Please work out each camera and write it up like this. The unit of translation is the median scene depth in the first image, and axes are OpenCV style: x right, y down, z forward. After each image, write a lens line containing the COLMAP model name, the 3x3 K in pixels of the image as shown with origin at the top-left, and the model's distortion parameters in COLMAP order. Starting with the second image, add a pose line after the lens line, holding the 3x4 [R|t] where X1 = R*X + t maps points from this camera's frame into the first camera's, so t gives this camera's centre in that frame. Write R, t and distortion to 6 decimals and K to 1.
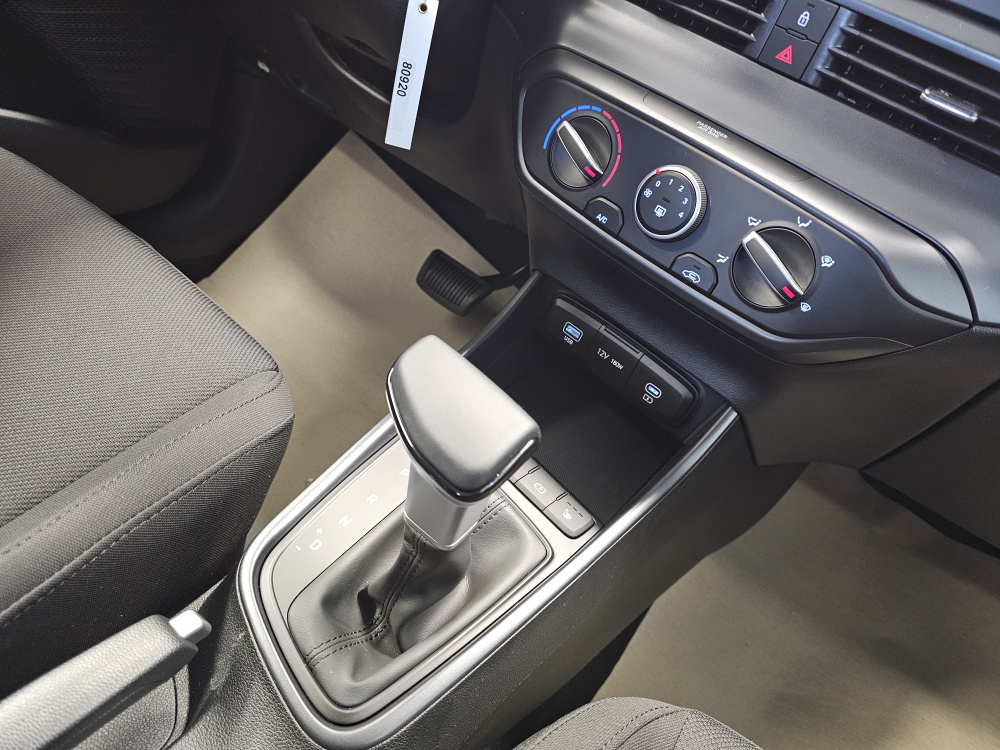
lens RADIAL K [[690.0, 0, 500.4], [0, 690.0, 375.1], [0, 0, 1]] dist [0.045527, -0.057972]
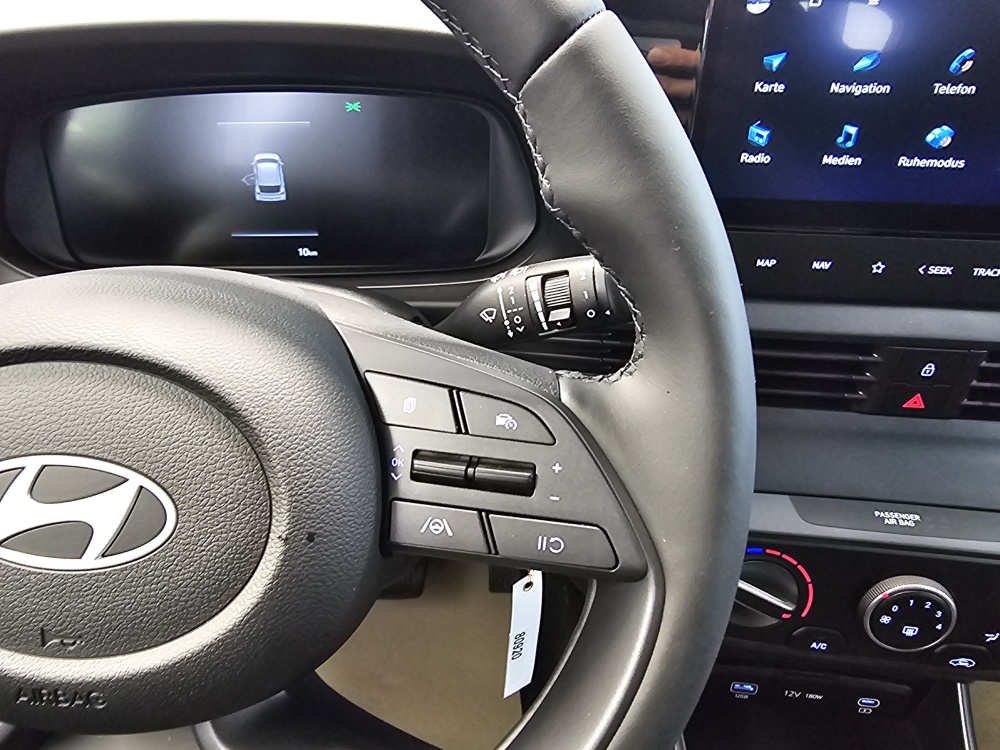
lens RADIAL K [[686.8, 0, 427.0], [0, 686.8, 374.5], [0, 0, 1]] dist [0.004539, -0.001064]
pose [[0.784845, -0.556955, 0.271698, -0.269041], [0.550017, 0.828059, 0.108627, -0.844765], [-0.285483, 0.064183, 0.956232, 0.308460]]
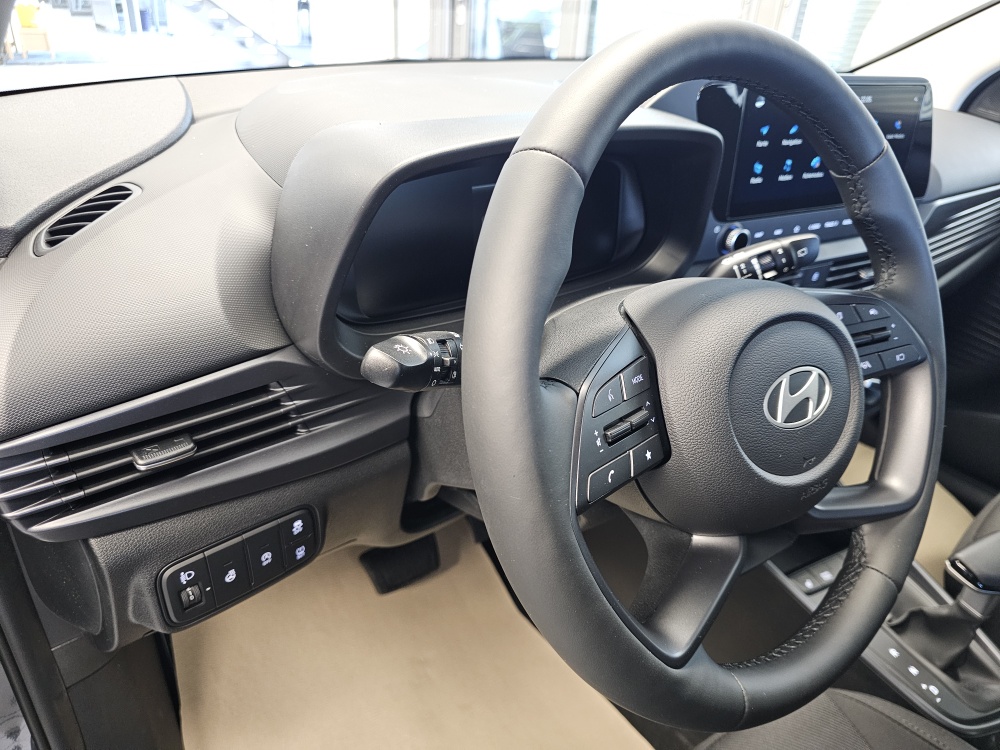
lens RADIAL K [[690.0, 0, 510.1], [0, 690.0, 367.4], [0, 0, 1]] dist [0.045527, -0.057972]
pose [[0.300328, -0.704898, 0.642590, -0.959161], [0.568155, 0.673340, 0.473089, -1.439845], [-0.766161, 0.223009, 0.602714, 0.517467]]
